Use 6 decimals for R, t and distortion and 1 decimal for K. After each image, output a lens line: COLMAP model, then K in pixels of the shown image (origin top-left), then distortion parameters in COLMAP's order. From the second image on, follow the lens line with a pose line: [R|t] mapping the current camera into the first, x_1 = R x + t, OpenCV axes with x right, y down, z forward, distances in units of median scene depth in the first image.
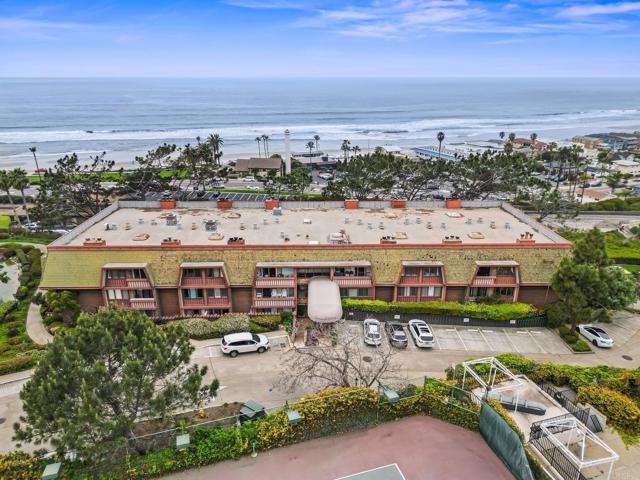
lens RADIAL K [[445.8, 0, 320.0], [0, 445.8, 240.0], [0, 0, 1]] dist [0.086100, -0.086251]
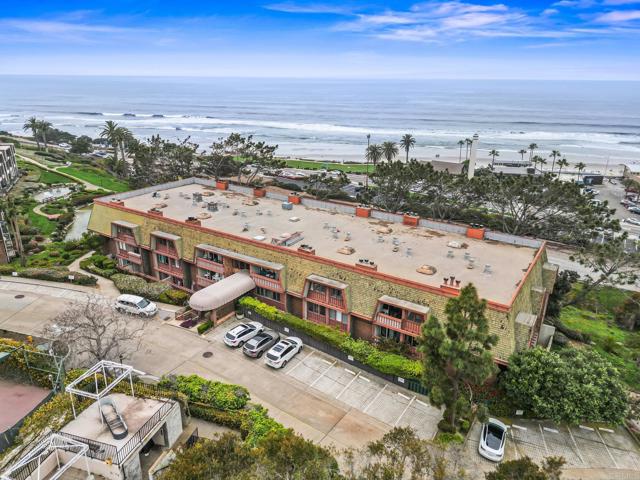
lens RADIAL K [[445.8, 0, 320.0], [0, 445.8, 240.0], [0, 0, 1]] dist [0.086100, -0.086251]
pose [[0.824347, 0.199436, -0.529790, 0.661395], [-0.200645, 0.978063, 0.055984, -0.075752], [0.529334, 0.060150, 0.846279, 0.223319]]
